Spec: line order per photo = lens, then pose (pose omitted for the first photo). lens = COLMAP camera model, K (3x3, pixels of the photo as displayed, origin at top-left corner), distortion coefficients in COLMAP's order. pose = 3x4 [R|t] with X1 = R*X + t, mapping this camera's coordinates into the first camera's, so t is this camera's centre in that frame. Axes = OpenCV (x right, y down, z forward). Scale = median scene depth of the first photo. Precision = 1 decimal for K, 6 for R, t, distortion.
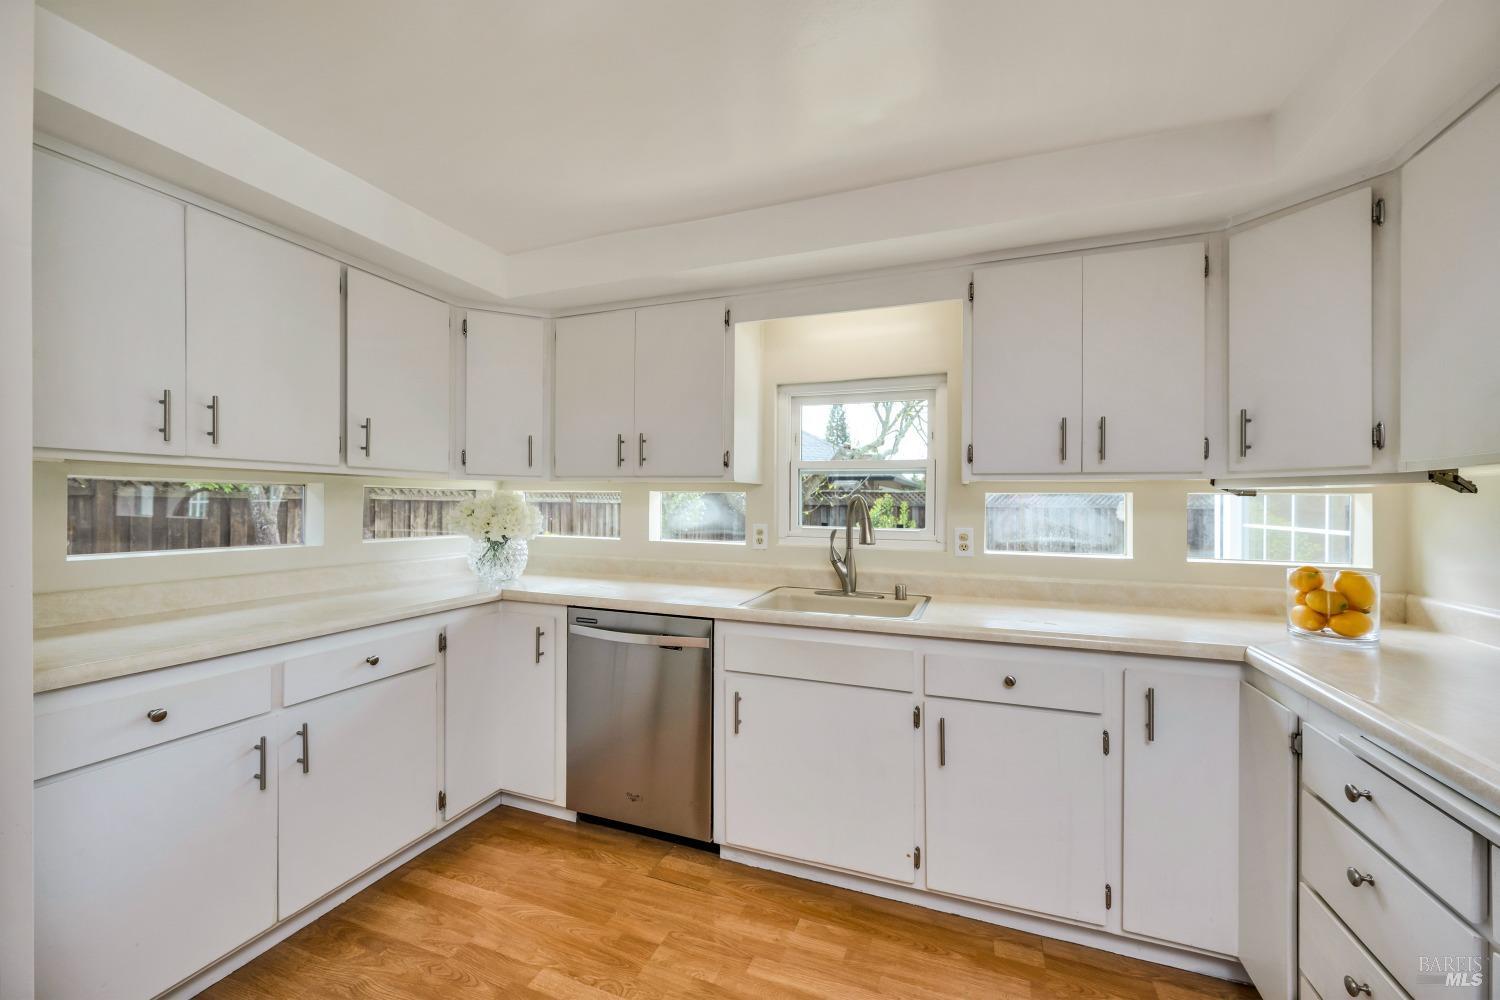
lens RADIAL K [[598.3, 0, 757.7], [0, 598.3, 512.7], [0, 0, 1]] dist [-0.002939, 0.001319]
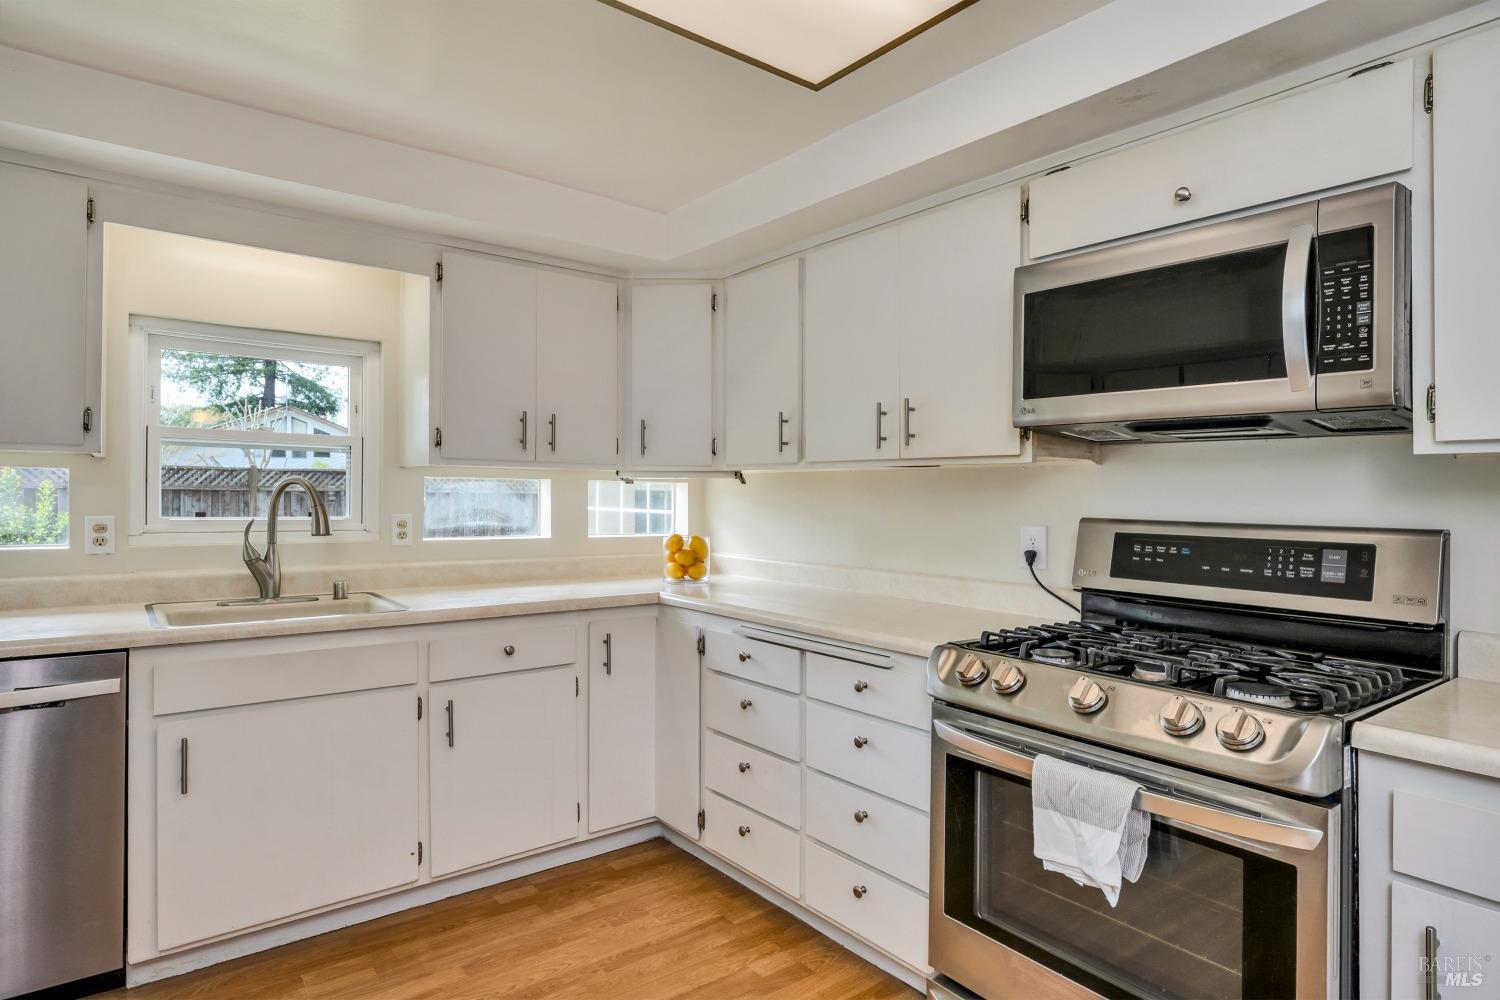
lens RADIAL K [[840.6, 0, 755.5], [0, 840.6, 513.4], [0, 0, 1]] dist [0.001545, 0.002945]
pose [[0.513427, -0.020256, 0.857894, -0.602220], [0.005376, 0.999778, 0.020389, 0.000439], [-0.858117, -0.005857, 0.513421, -0.163492]]
